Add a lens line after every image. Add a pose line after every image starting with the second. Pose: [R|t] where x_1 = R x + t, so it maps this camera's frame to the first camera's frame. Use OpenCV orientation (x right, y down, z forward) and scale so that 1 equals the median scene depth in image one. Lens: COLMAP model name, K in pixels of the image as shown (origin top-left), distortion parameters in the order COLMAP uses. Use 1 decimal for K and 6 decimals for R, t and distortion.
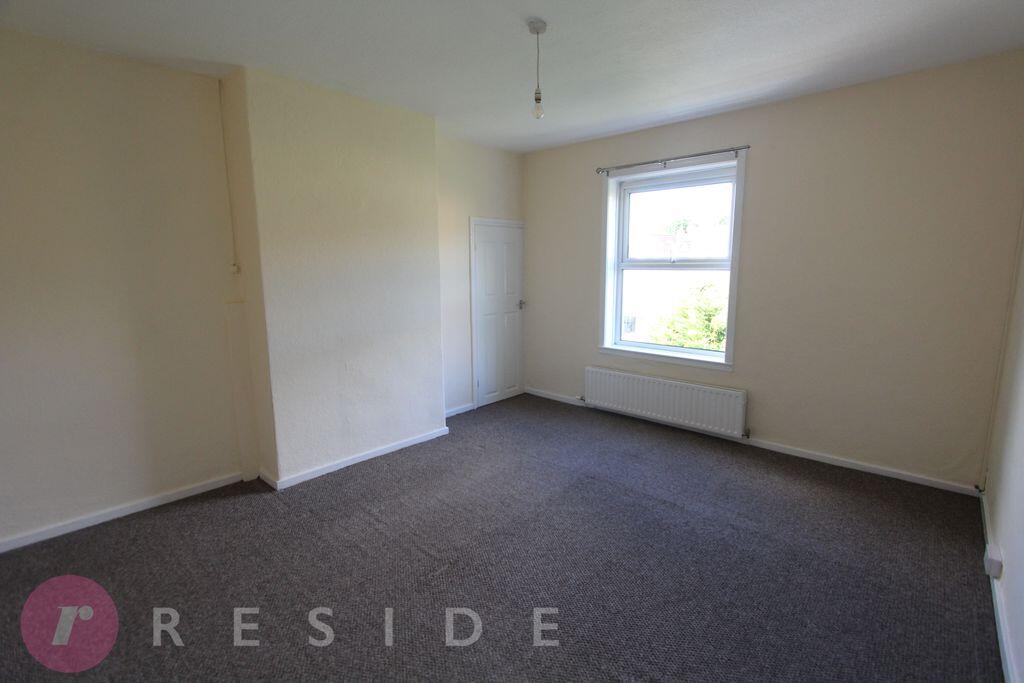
lens RADIAL K [[466.8, 0, 510.5], [0, 466.8, 331.7], [0, 0, 1]] dist [-0.000610, -0.000233]
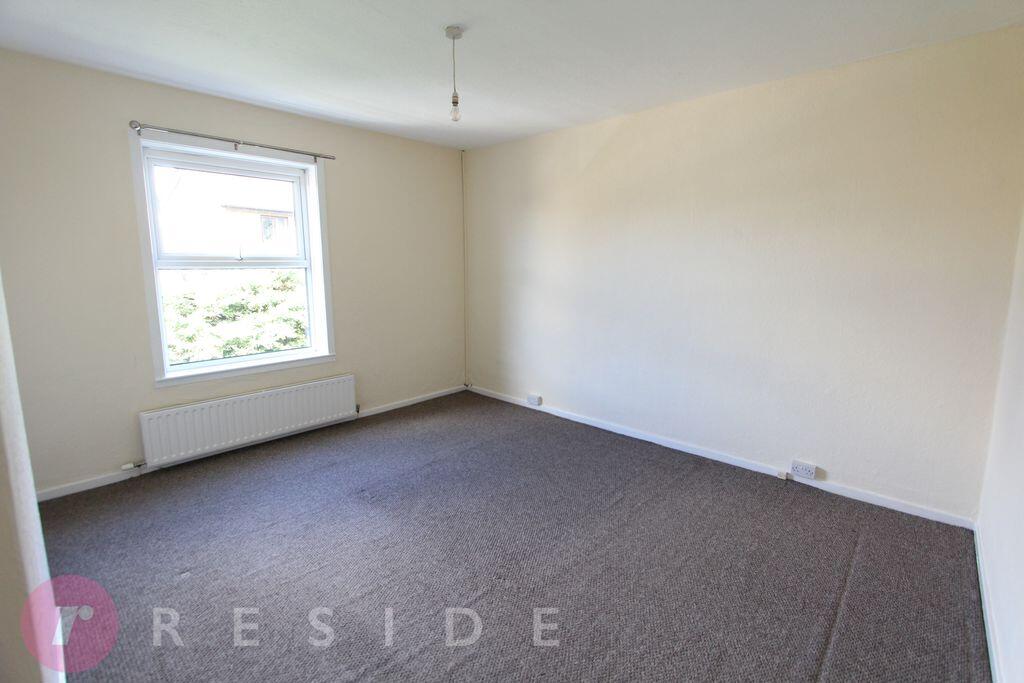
lens RADIAL K [[466.8, 0, 533.4], [0, 466.8, 334.8], [0, 0, 1]] dist [-0.000610, -0.000233]
pose [[-0.001362, -0.151348, 0.988480, -0.582604], [0.139342, 0.978808, 0.150059, -0.071822], [-0.990243, 0.137941, 0.019756, 0.493806]]
